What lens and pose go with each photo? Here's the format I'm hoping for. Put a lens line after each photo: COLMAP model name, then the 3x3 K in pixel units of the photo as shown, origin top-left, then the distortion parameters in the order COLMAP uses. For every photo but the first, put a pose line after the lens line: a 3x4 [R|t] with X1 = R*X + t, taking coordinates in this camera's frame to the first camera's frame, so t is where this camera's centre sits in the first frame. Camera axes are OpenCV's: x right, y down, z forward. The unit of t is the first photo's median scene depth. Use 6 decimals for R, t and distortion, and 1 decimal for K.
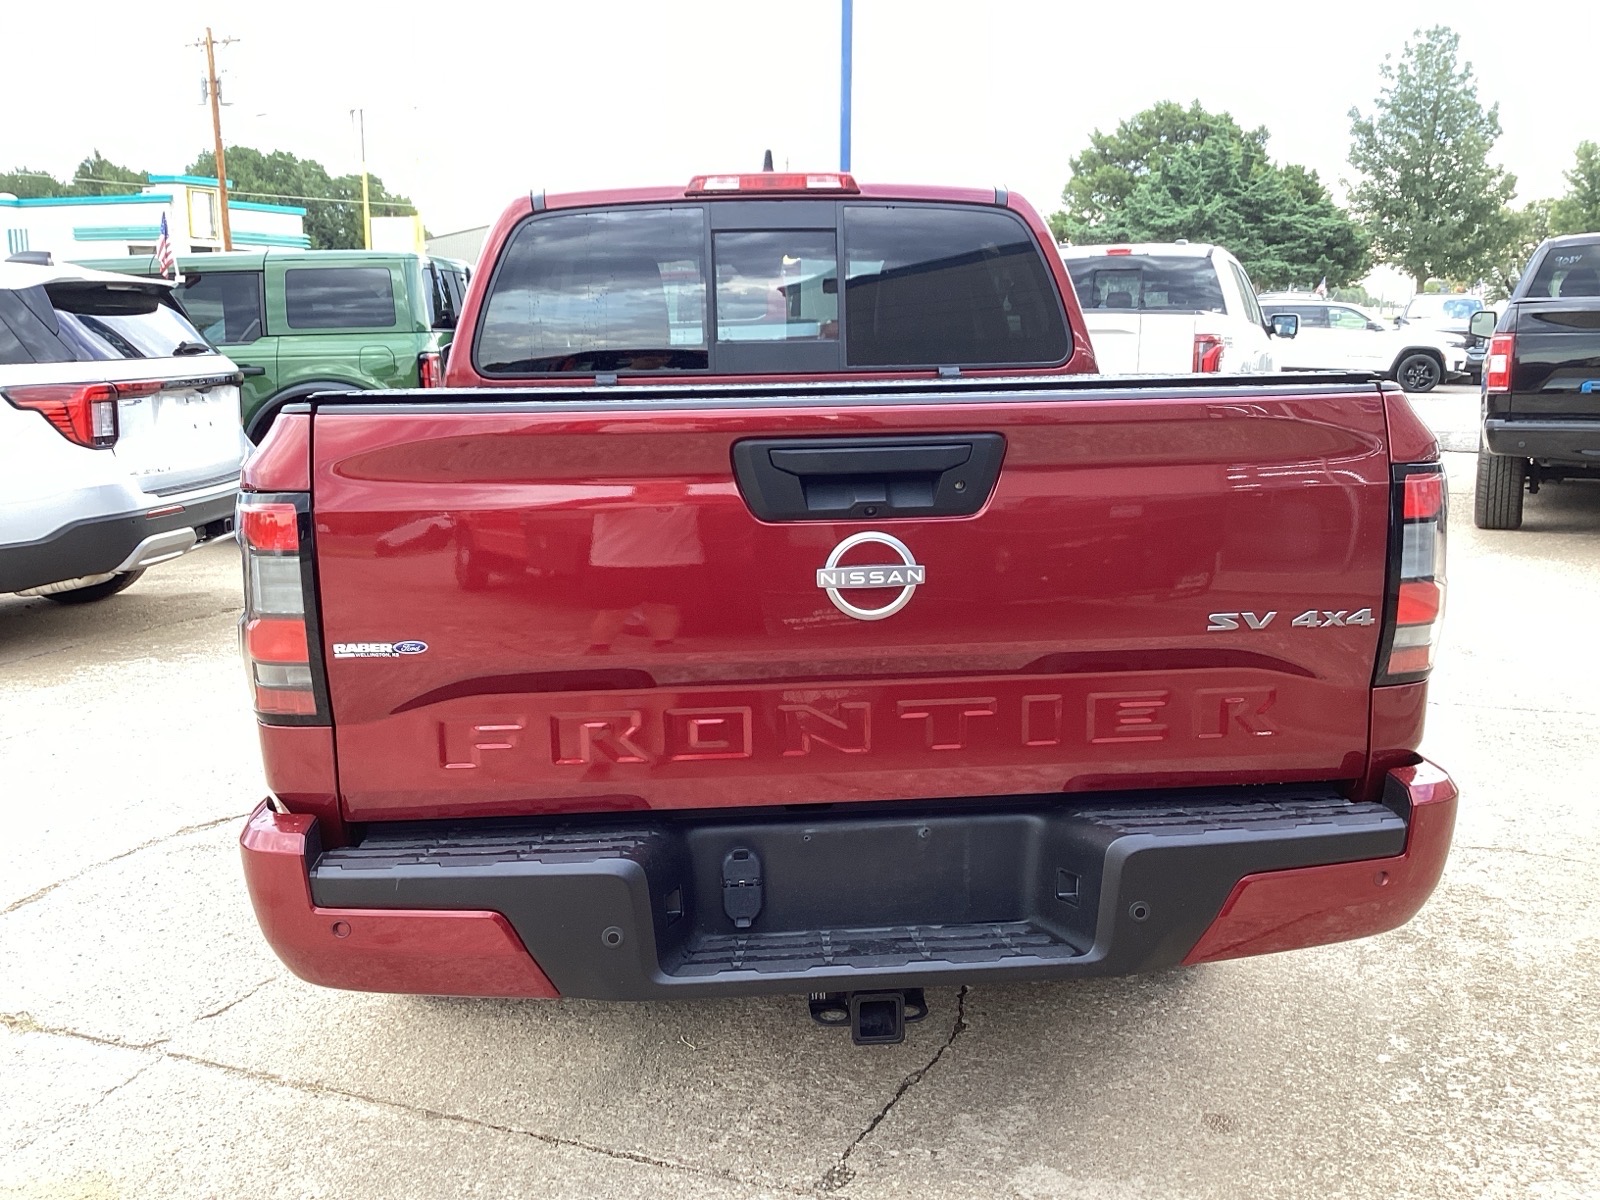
lens RADIAL K [[1454.6, 0, 800.0], [0, 1454.6, 600.0], [0, 0, 1]] dist [0.065941, -0.146589]
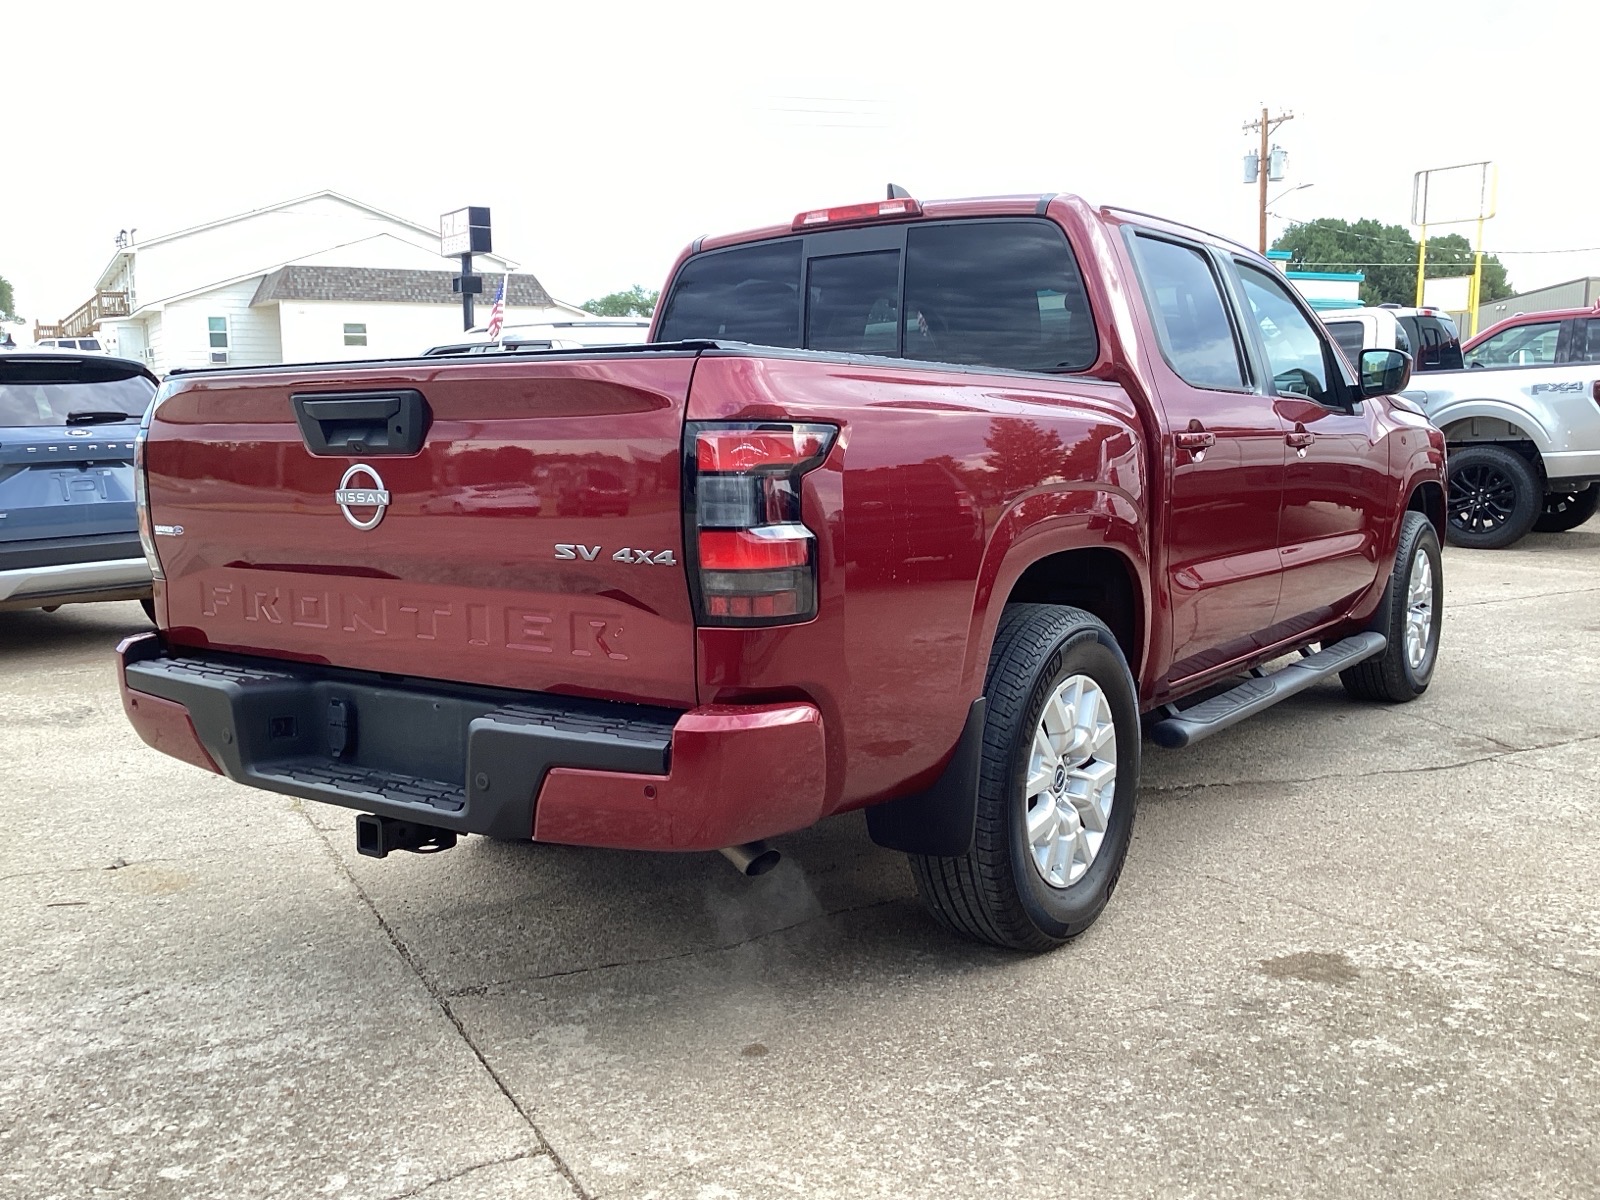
lens RADIAL K [[1454.6, 0, 800.0], [0, 1454.6, 600.0], [0, 0, 1]] dist [0.065941, -0.146589]
pose [[0.762692, 0.082468, -0.641482, 0.941320], [-0.111514, 0.993751, -0.004830, 0.030066], [0.637076, 0.075218, 0.767123, 0.172788]]
